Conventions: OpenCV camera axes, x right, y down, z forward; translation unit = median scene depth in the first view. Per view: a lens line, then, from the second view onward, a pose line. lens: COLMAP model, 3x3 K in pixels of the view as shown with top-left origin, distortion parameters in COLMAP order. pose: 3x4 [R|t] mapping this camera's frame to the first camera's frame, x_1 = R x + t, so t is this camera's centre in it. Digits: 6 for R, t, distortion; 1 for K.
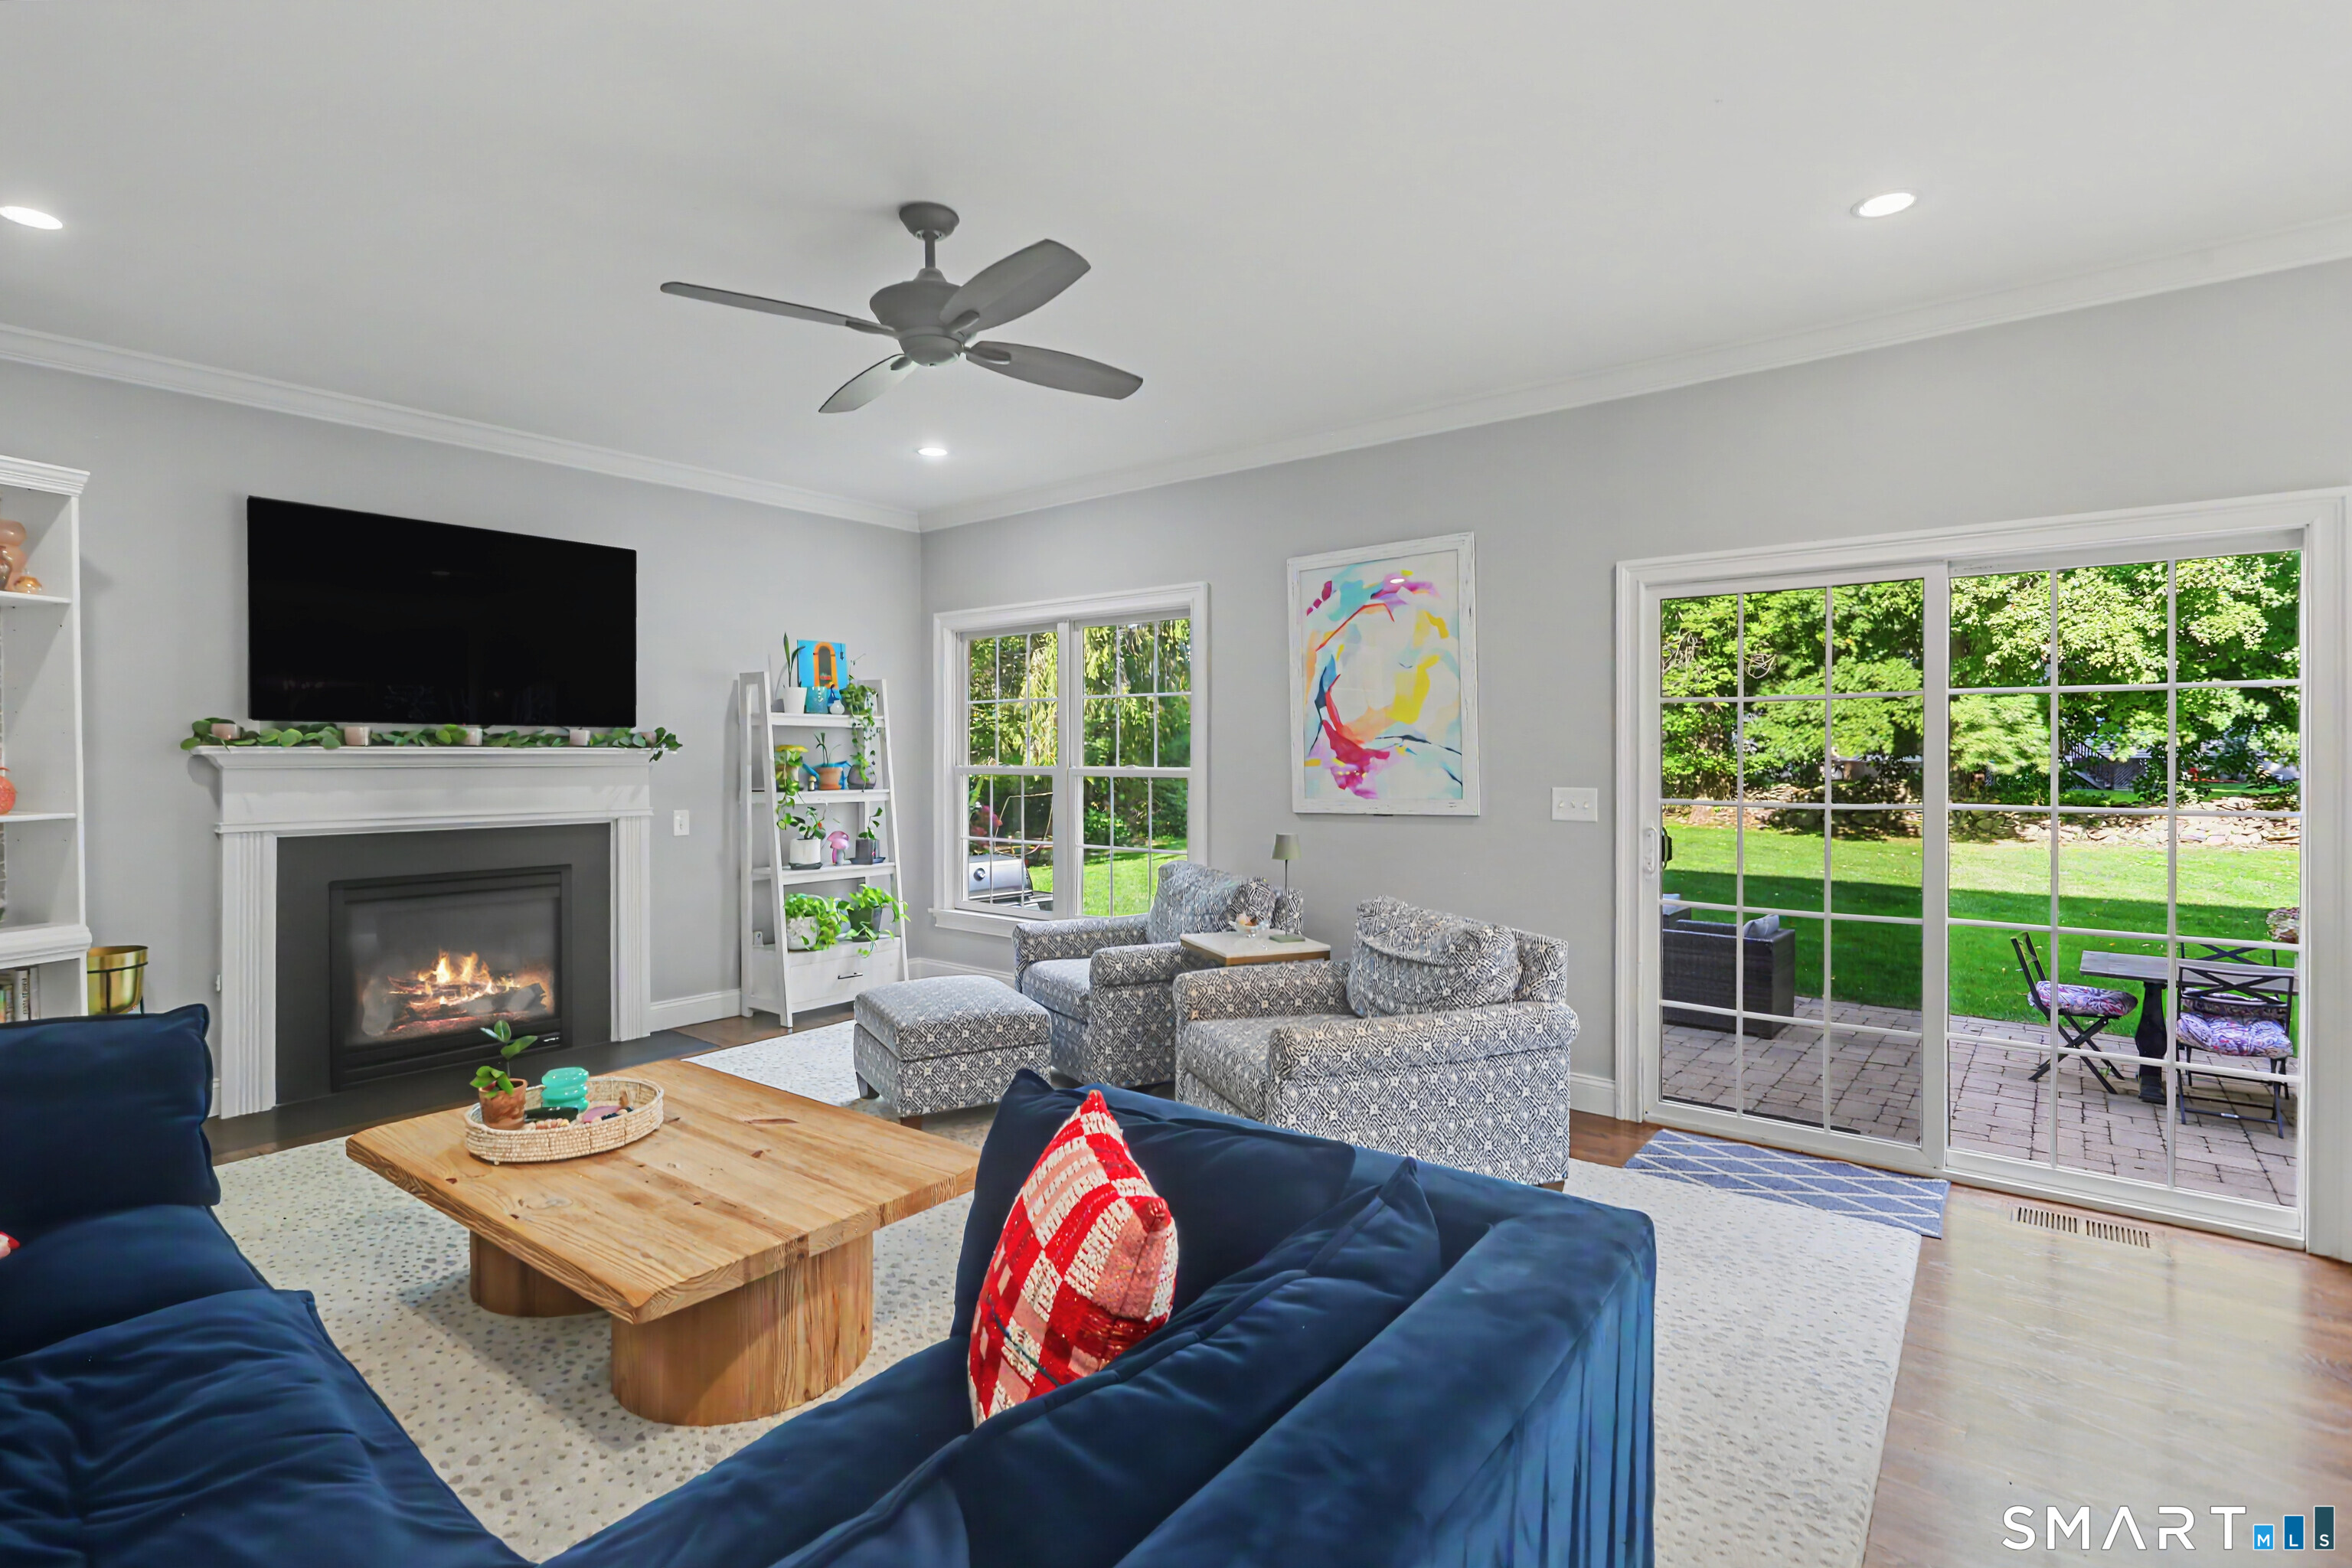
lens RADIAL K [[1135.0, 0, 1160.2], [0, 1135.0, 762.5], [0, 0, 1]] dist [-0.006724, -0.000429]
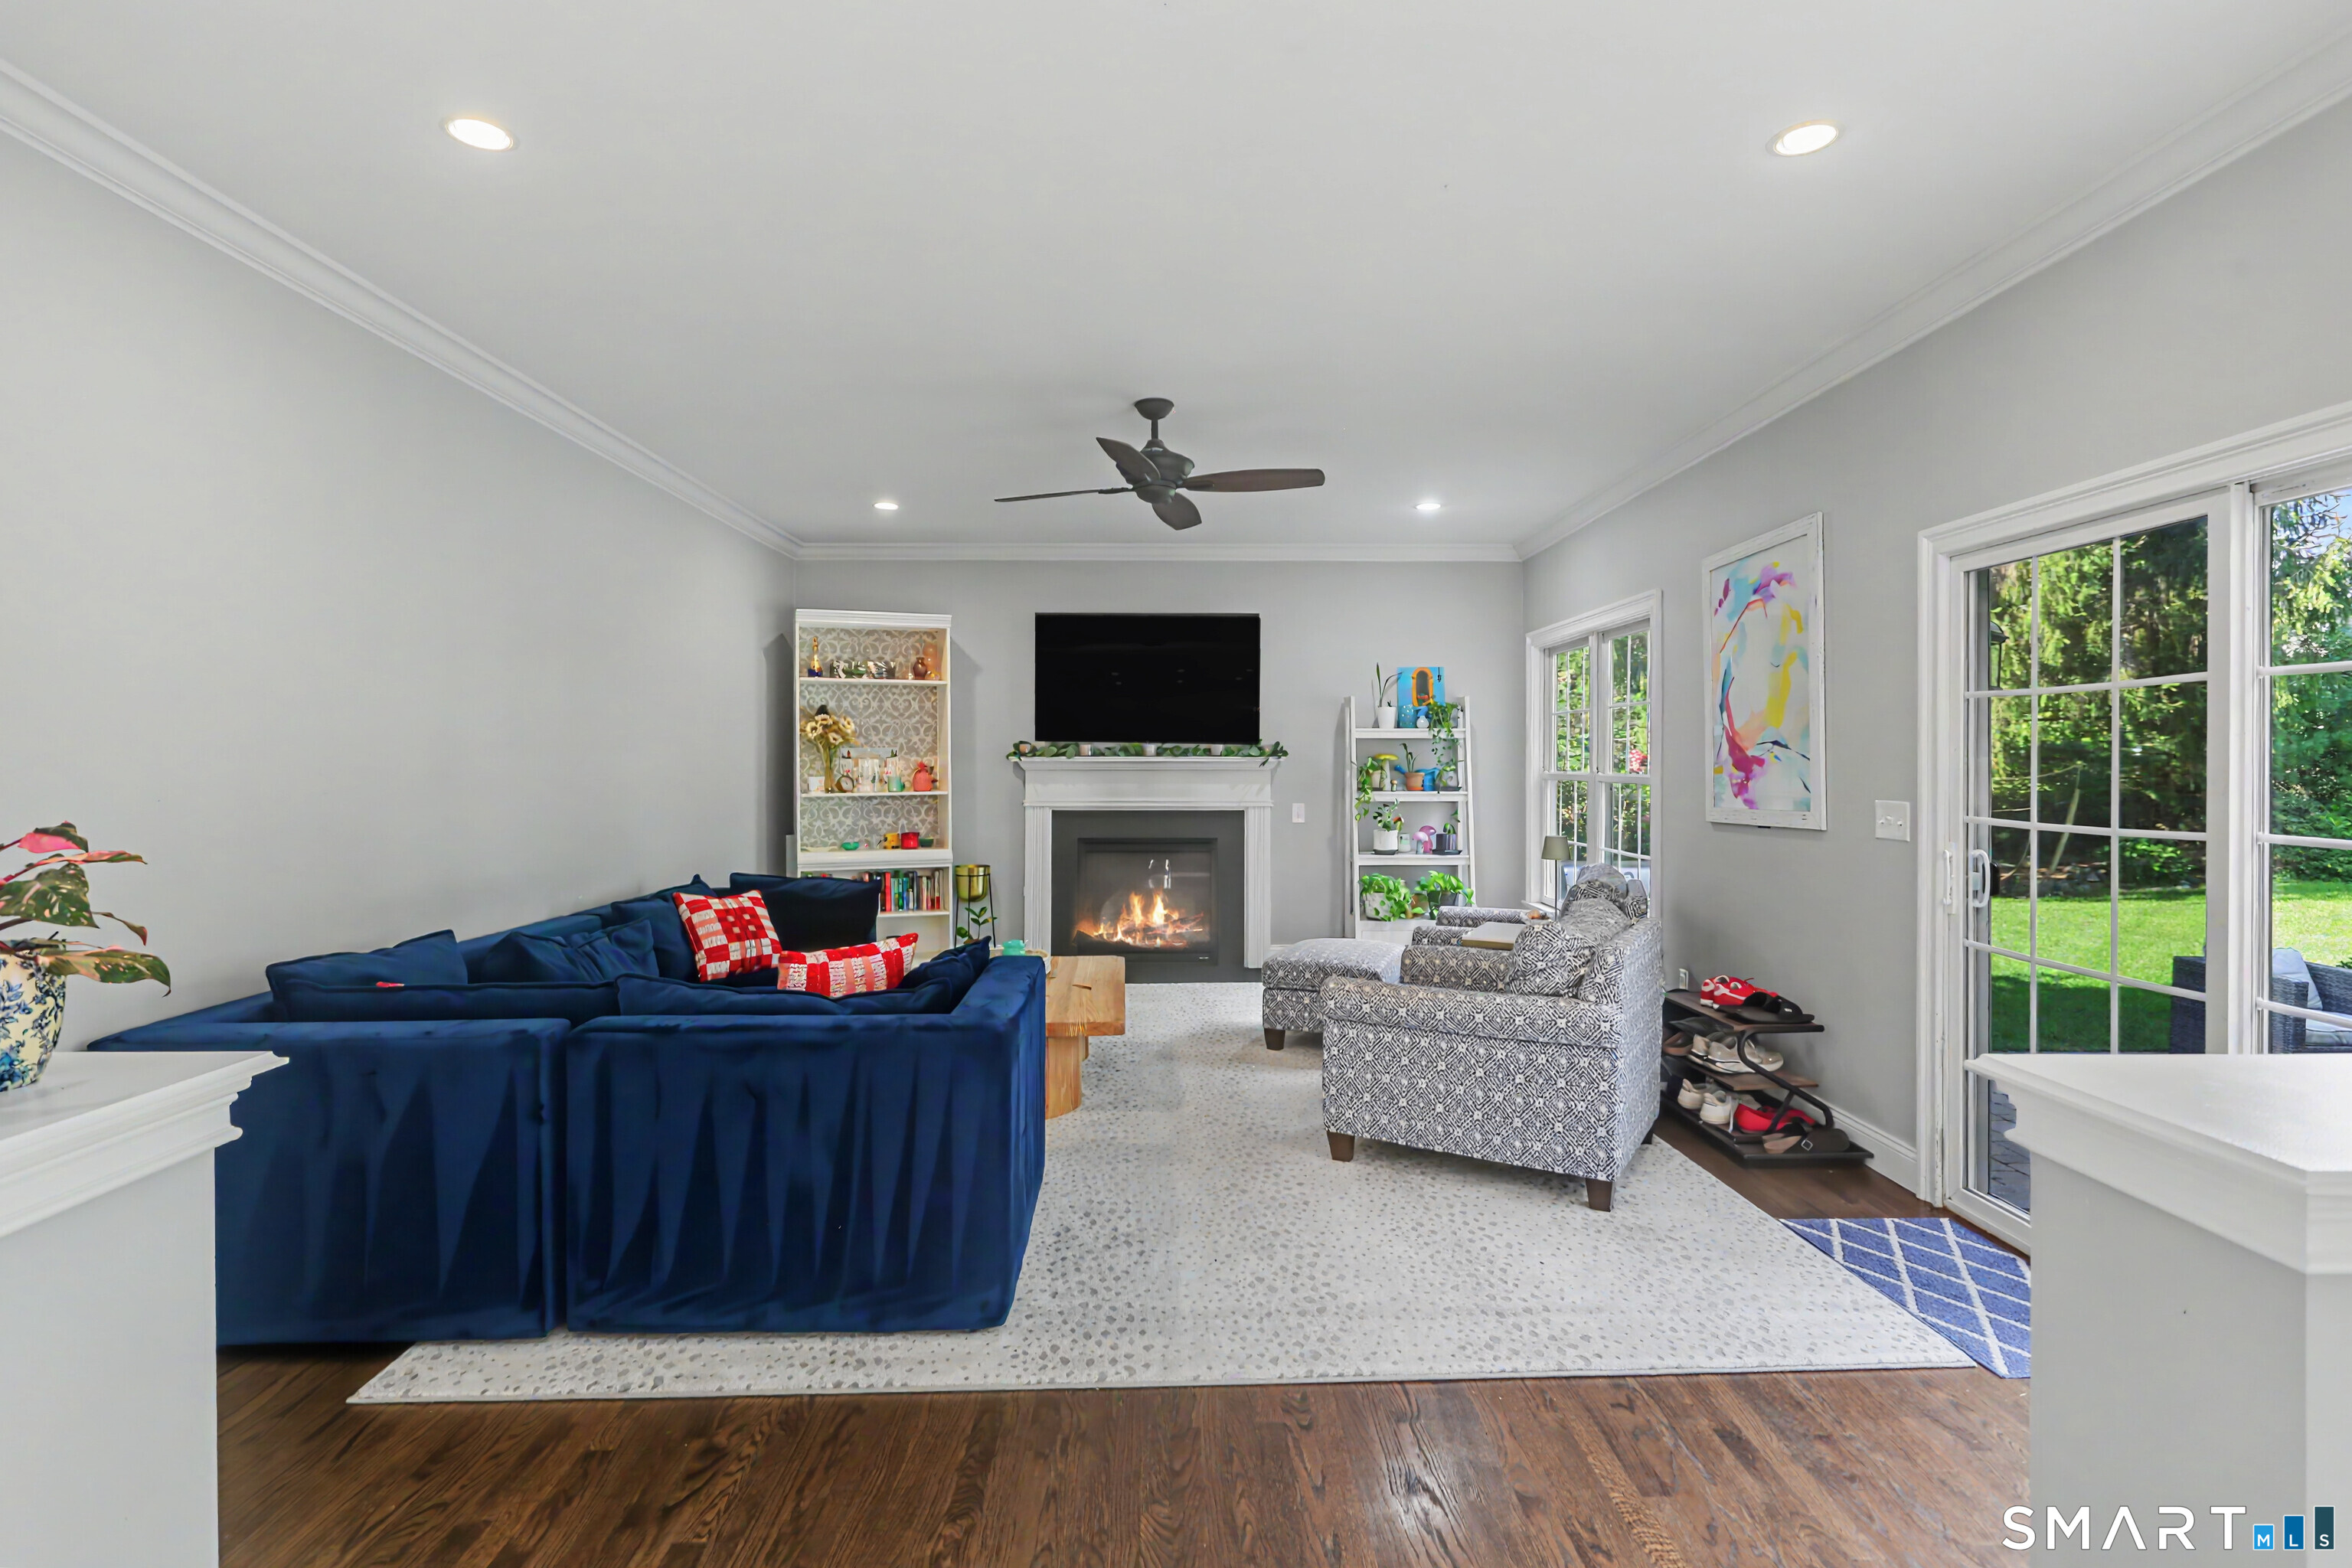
lens RADIAL K [[1135.0, 0, 1155.0], [0, 1135.0, 765.7], [0, 0, 1]] dist [-0.006724, -0.000429]
pose [[0.631903, 0.002484, -0.775044, 0.590674], [-0.005090, 0.999987, -0.000944, -0.000159], [0.775031, 0.004542, 0.631907, 0.030581]]
